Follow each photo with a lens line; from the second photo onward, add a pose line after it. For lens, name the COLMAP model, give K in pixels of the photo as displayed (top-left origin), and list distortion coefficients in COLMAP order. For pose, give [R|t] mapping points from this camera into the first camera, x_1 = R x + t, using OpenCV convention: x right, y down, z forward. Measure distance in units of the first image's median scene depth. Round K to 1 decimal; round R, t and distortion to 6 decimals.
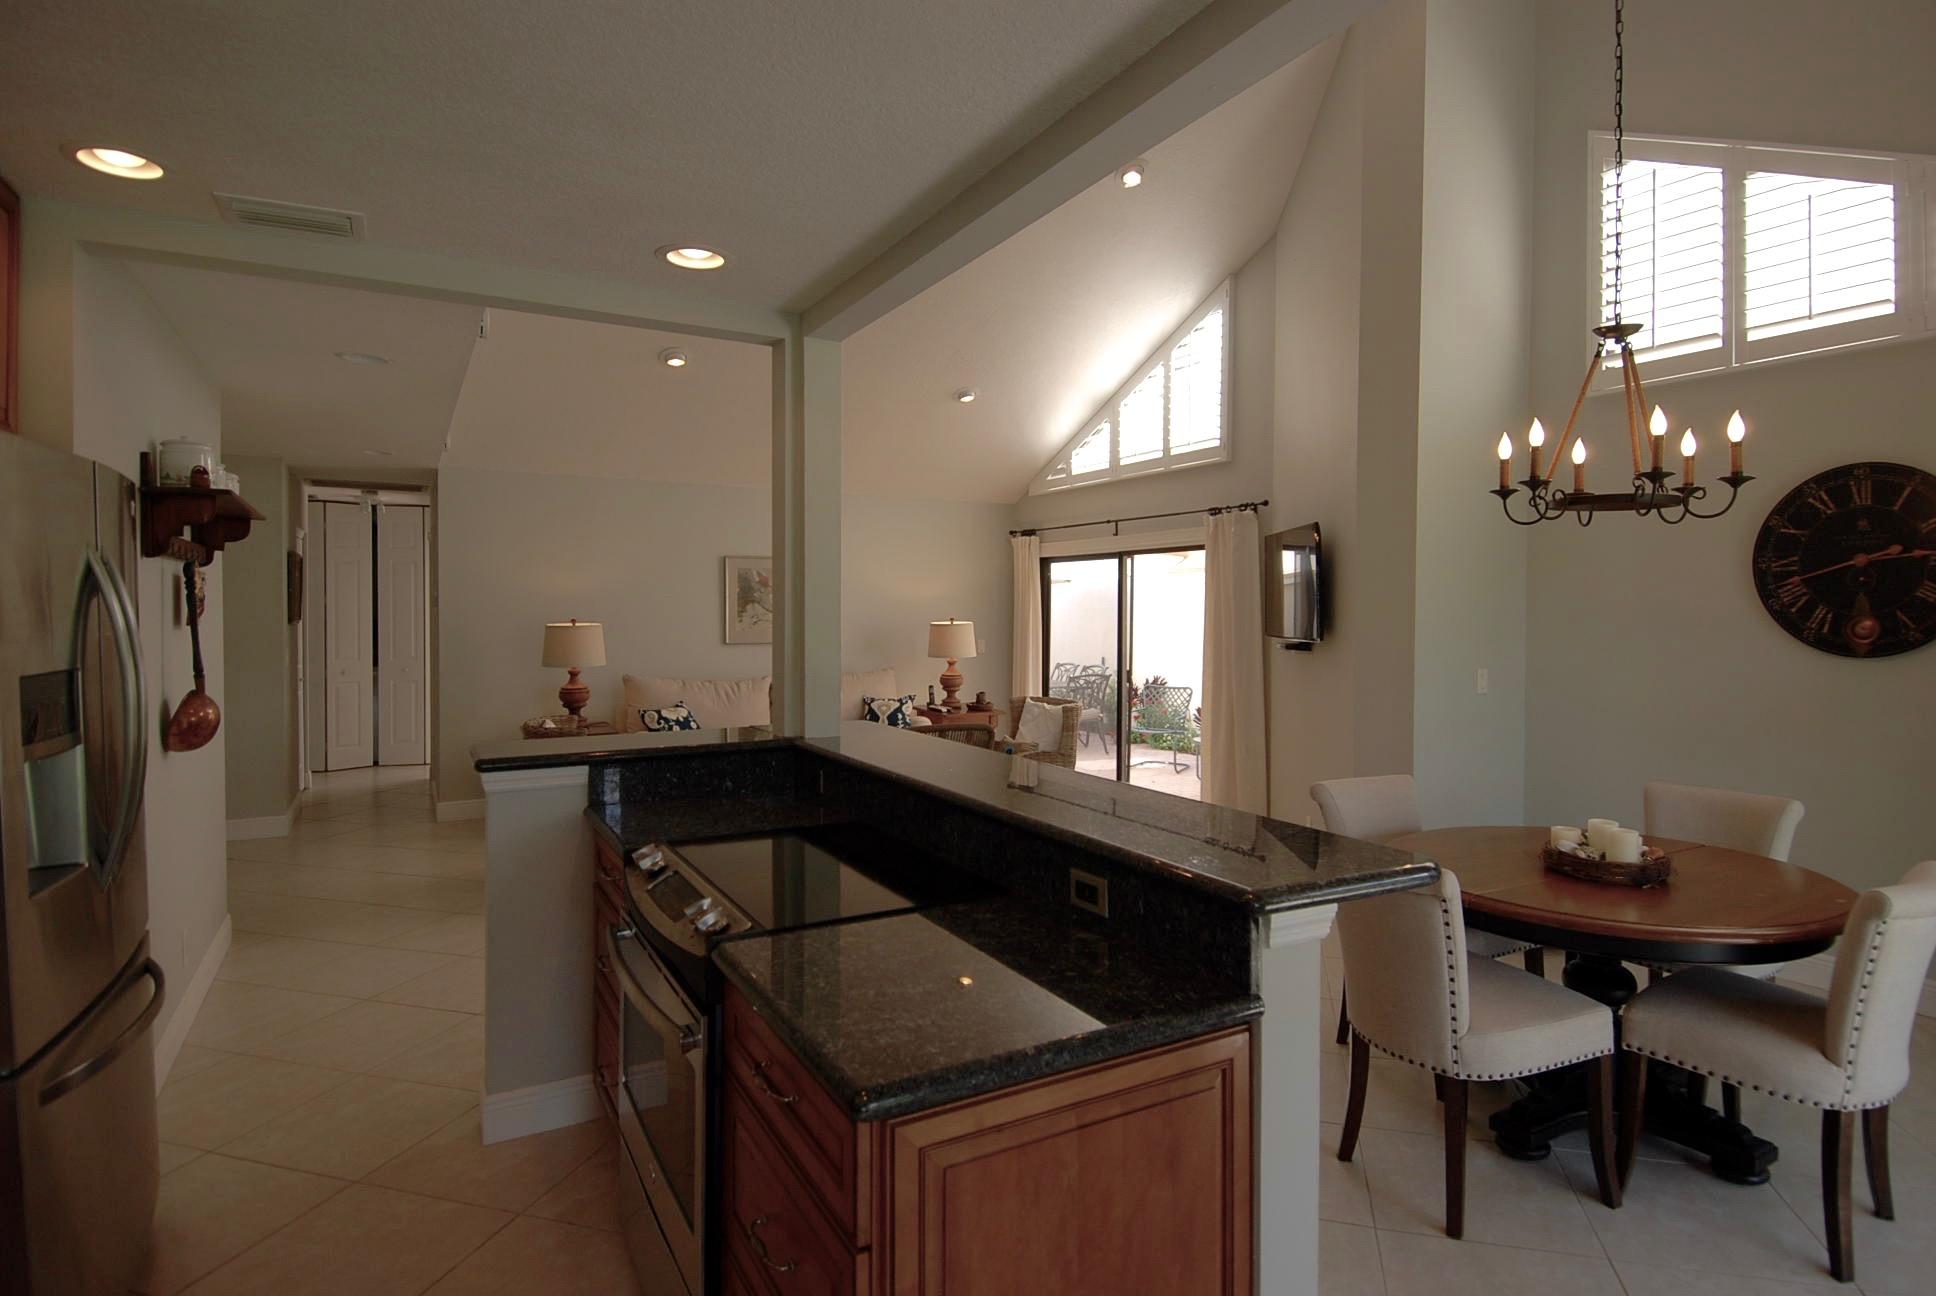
lens RADIAL K [[1007.5, 0, 963.7], [0, 1007.5, 619.6], [0, 0, 1]] dist [0.012126, -0.019272]
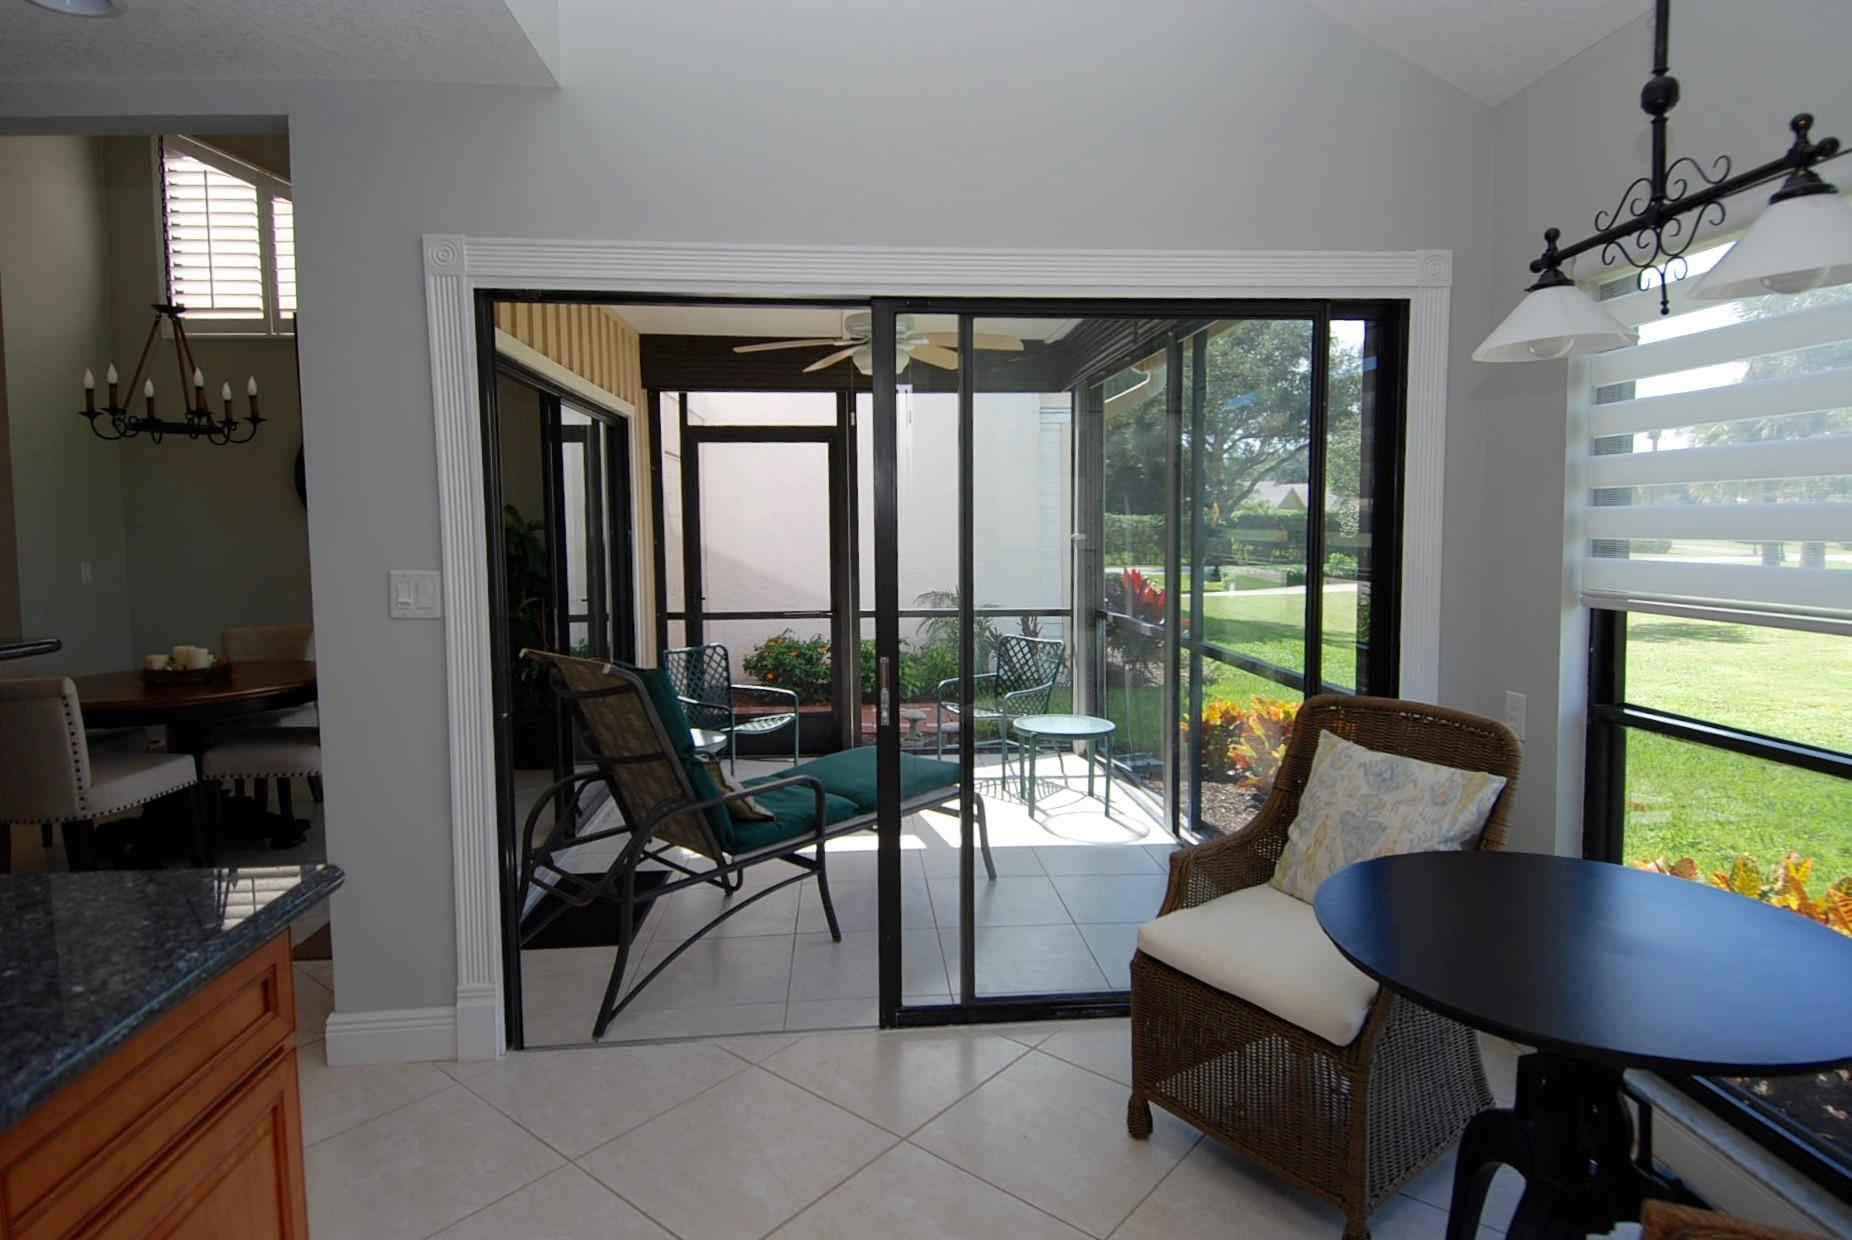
lens RADIAL K [[1016.8, 0, 898.3], [0, 1016.8, 592.3], [0, 0, 1]] dist [-0.012617, -0.001599]
pose [[0.412388, -0.077548, 0.907702, -0.116264], [0.031011, 0.996988, 0.071087, 0.021478], [-0.910480, -0.001167, 0.413551, -0.242013]]
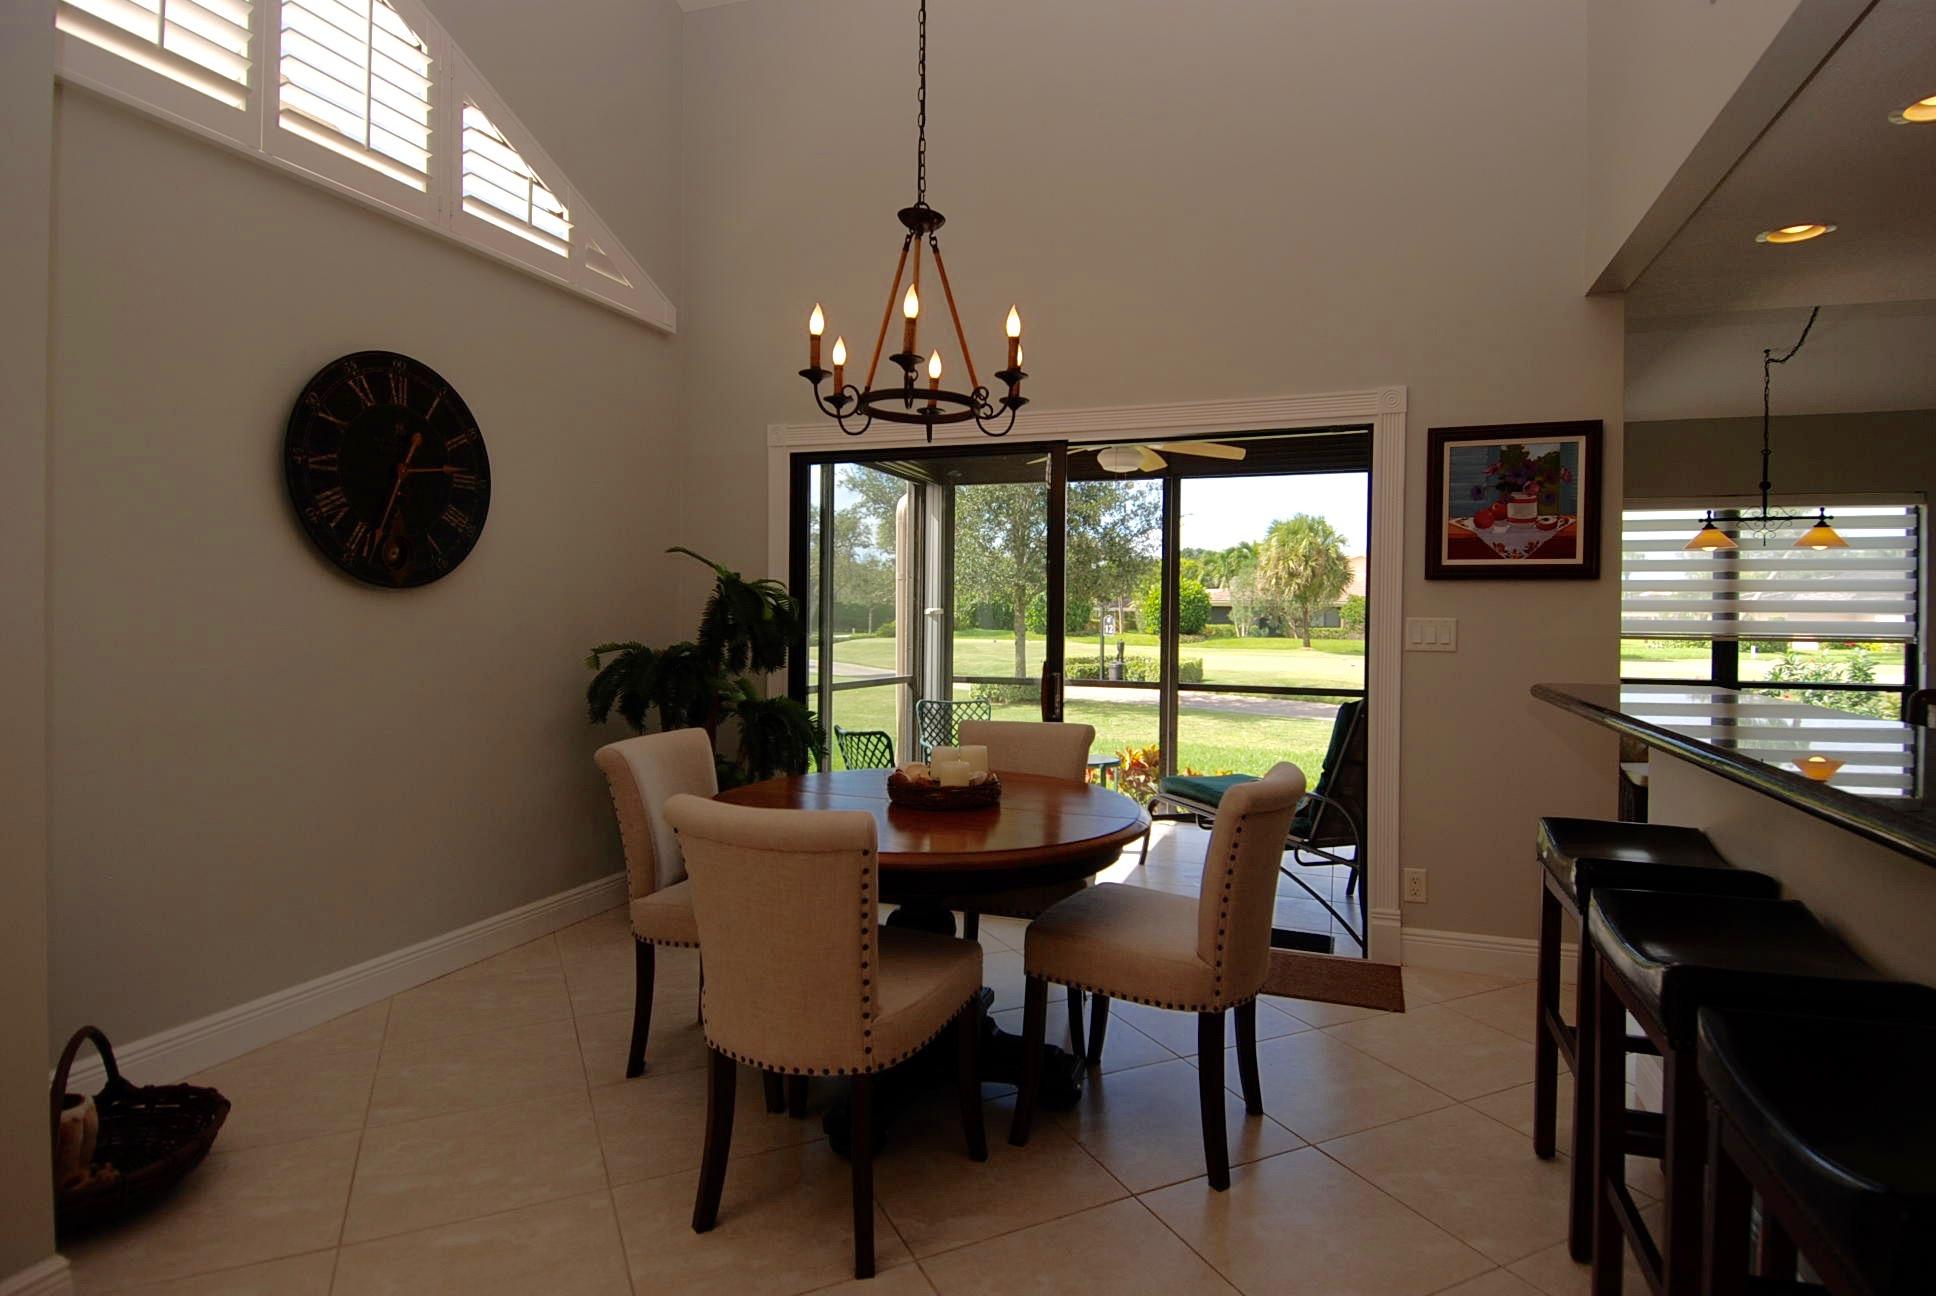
lens RADIAL K [[1007.5, 0, 976.8], [0, 1007.5, 632.2], [0, 0, 1]] dist [0.012126, -0.019272]
pose [[-0.677454, -0.023133, 0.735201, -0.031862], [-0.004872, 0.999625, 0.026964, 0.029215], [-0.735549, 0.014685, -0.677313, 0.710676]]
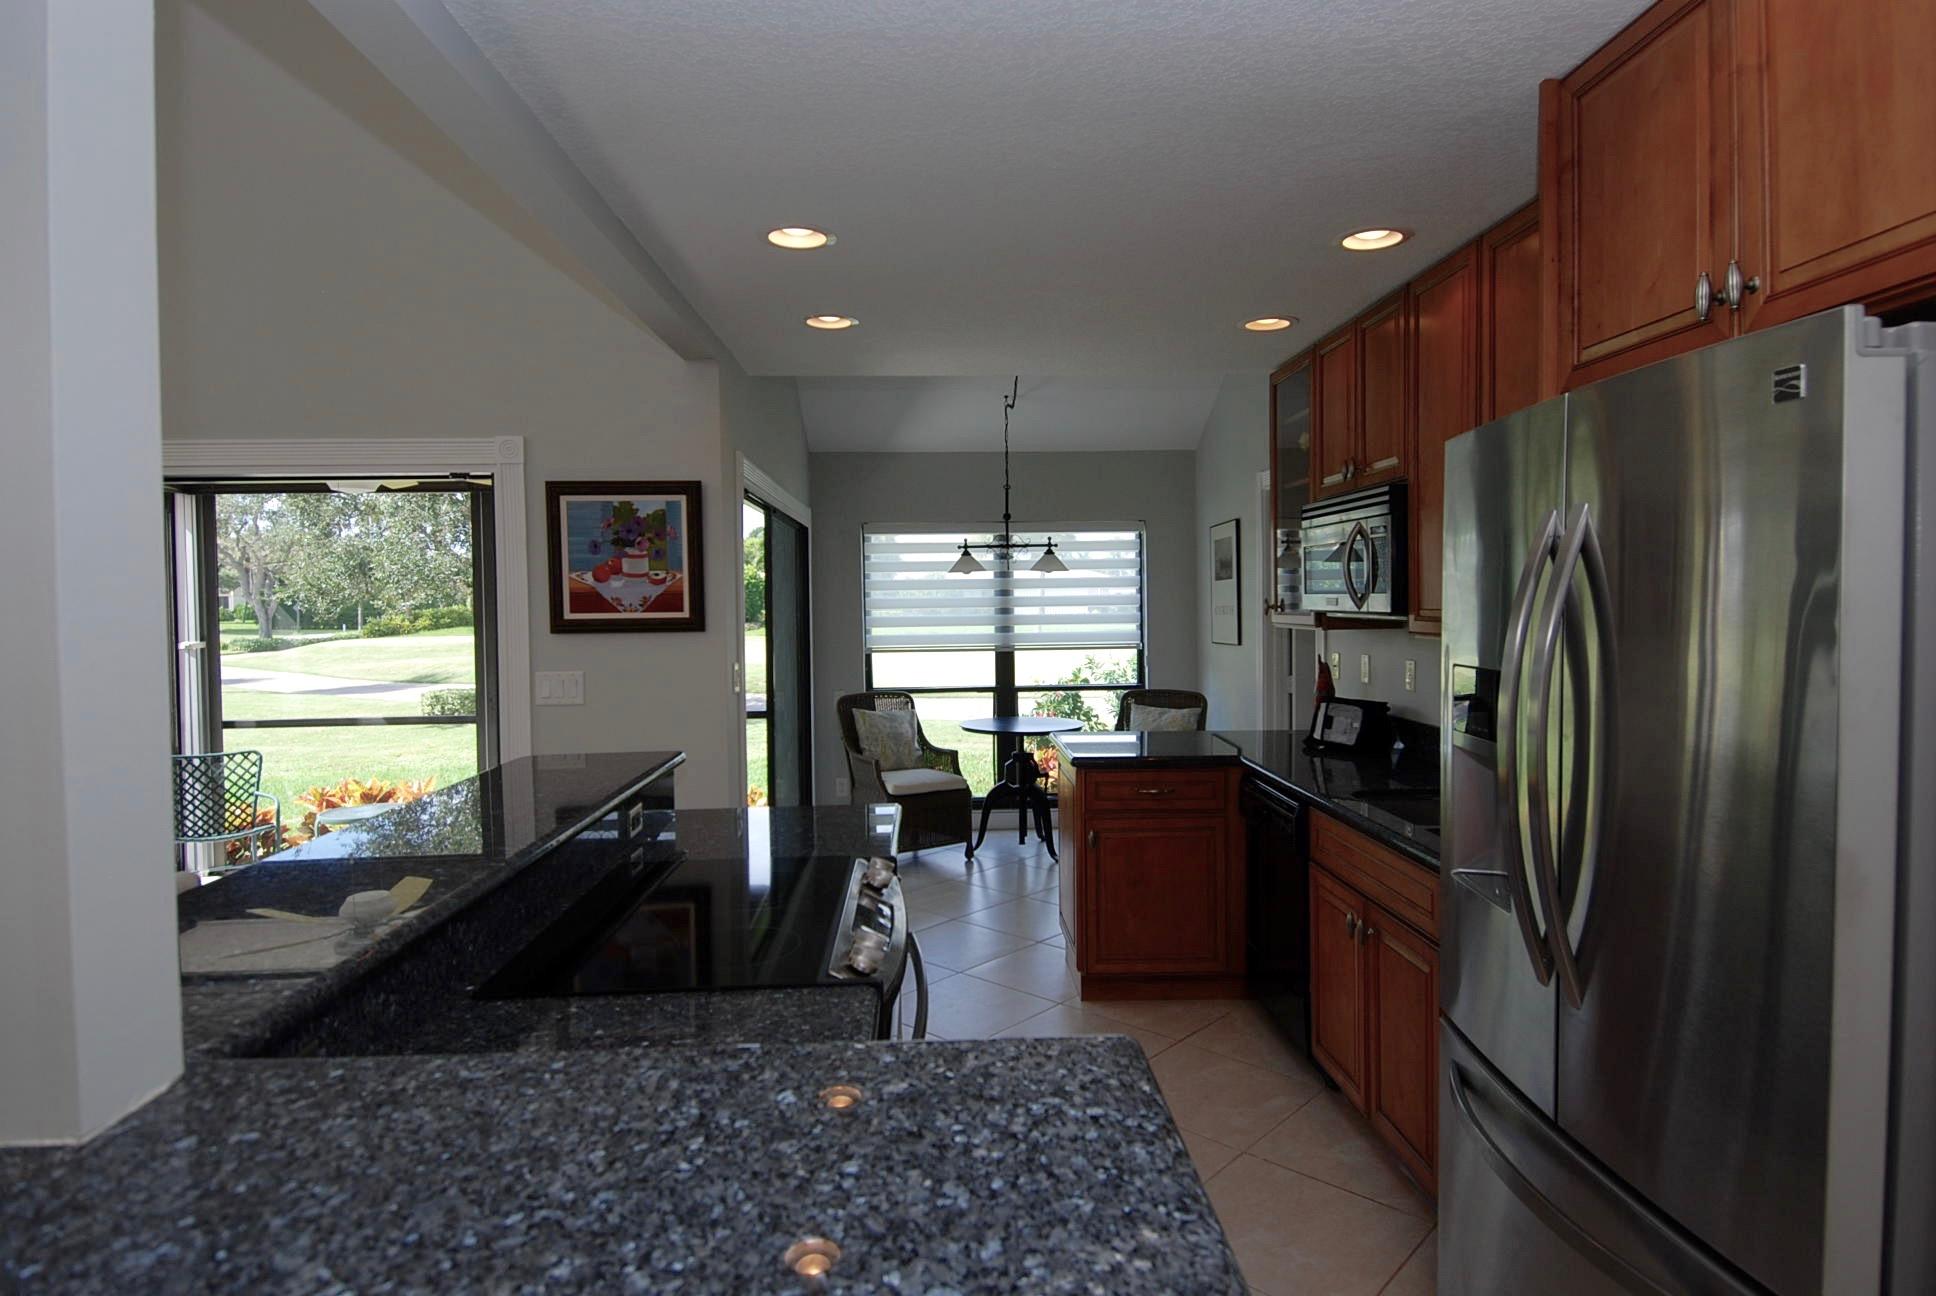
lens RADIAL K [[1076.7, 0, 987.3], [0, 1076.7, 634.6], [0, 0, 1]] dist [0.004663, -0.000835]
pose [[-0.911215, -0.006882, 0.411874, -0.250764], [0.013731, 0.998797, 0.047067, -0.009808], [-0.411703, 0.048543, -0.910024, 0.591390]]
